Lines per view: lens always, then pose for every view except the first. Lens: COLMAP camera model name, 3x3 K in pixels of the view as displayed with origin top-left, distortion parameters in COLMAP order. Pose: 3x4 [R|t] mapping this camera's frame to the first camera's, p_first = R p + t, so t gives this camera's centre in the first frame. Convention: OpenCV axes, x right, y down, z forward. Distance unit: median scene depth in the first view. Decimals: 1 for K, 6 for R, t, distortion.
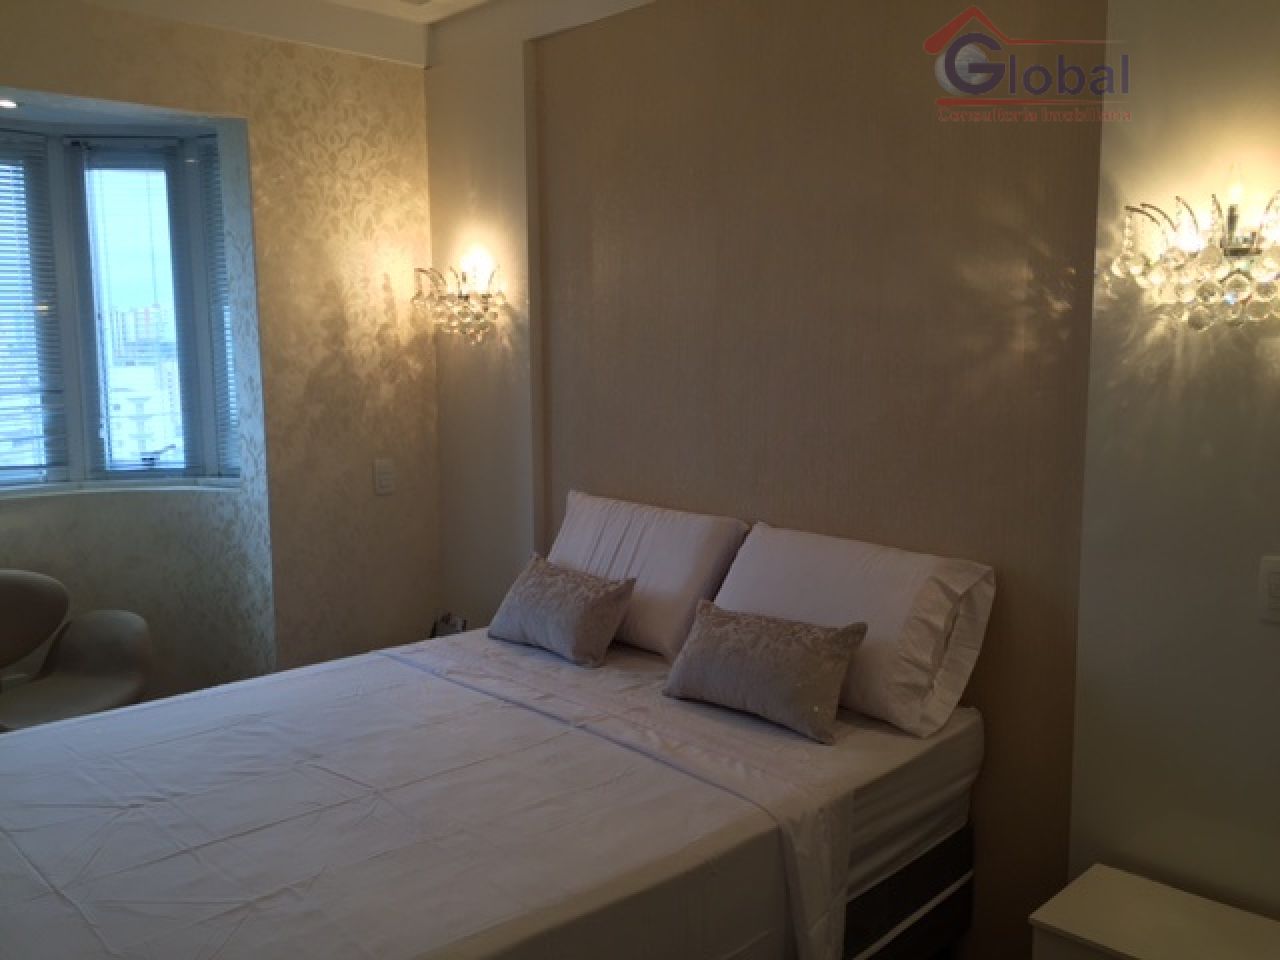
lens RADIAL K [[1089.1, 0, 637.4], [0, 1089.1, 475.7], [0, 0, 1]] dist [0.056182, -0.074059]
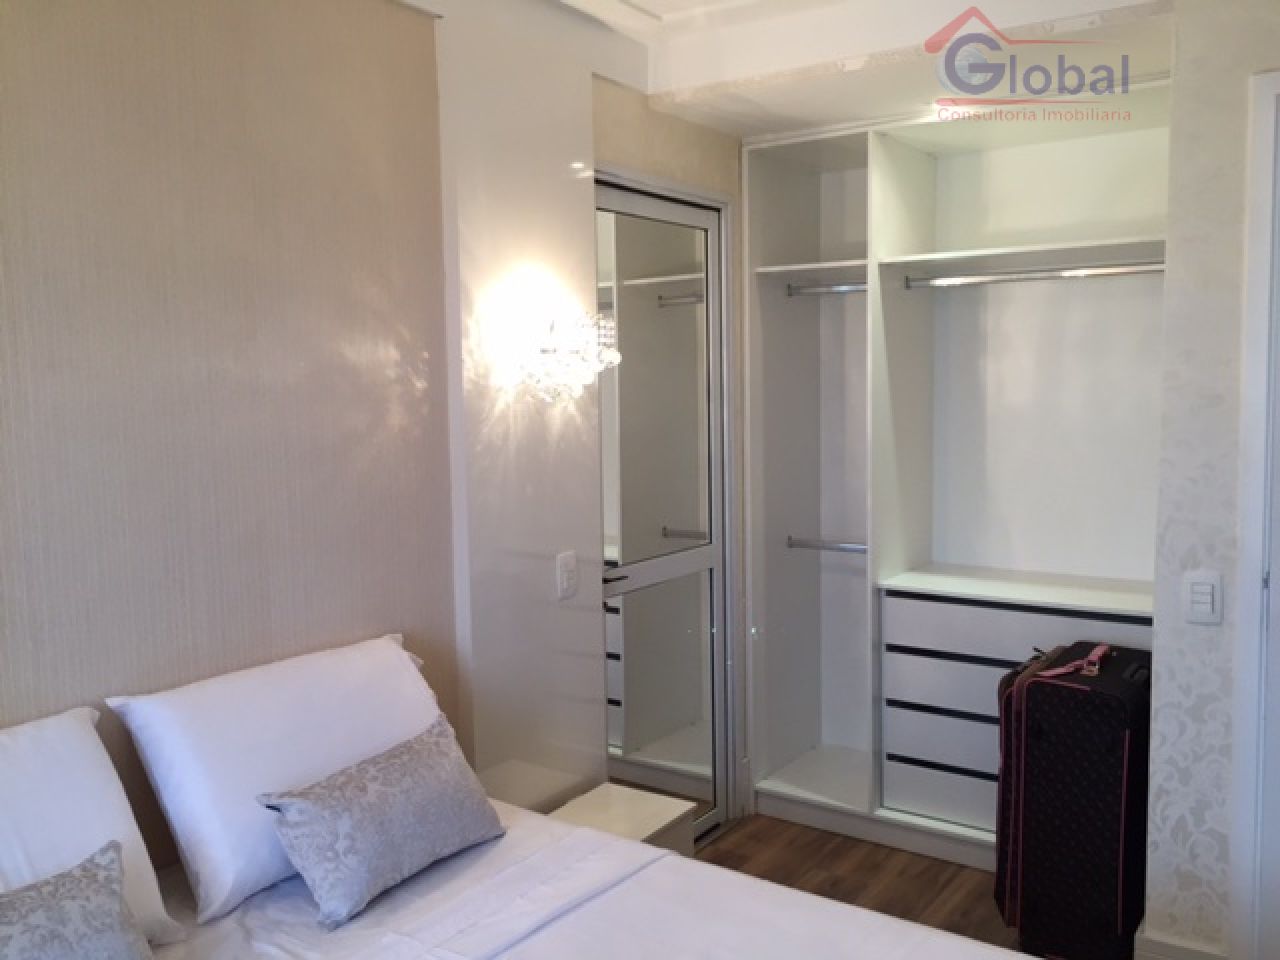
lens RADIAL K [[1089.1, 0, 637.4], [0, 1089.1, 475.7], [0, 0, 1]] dist [0.056182, -0.074059]
pose [[-0.192822, -0.070530, 0.978696, -0.557843], [0.144020, 0.984577, 0.099328, -0.103303], [-0.970607, 0.160104, -0.179690, 0.727472]]
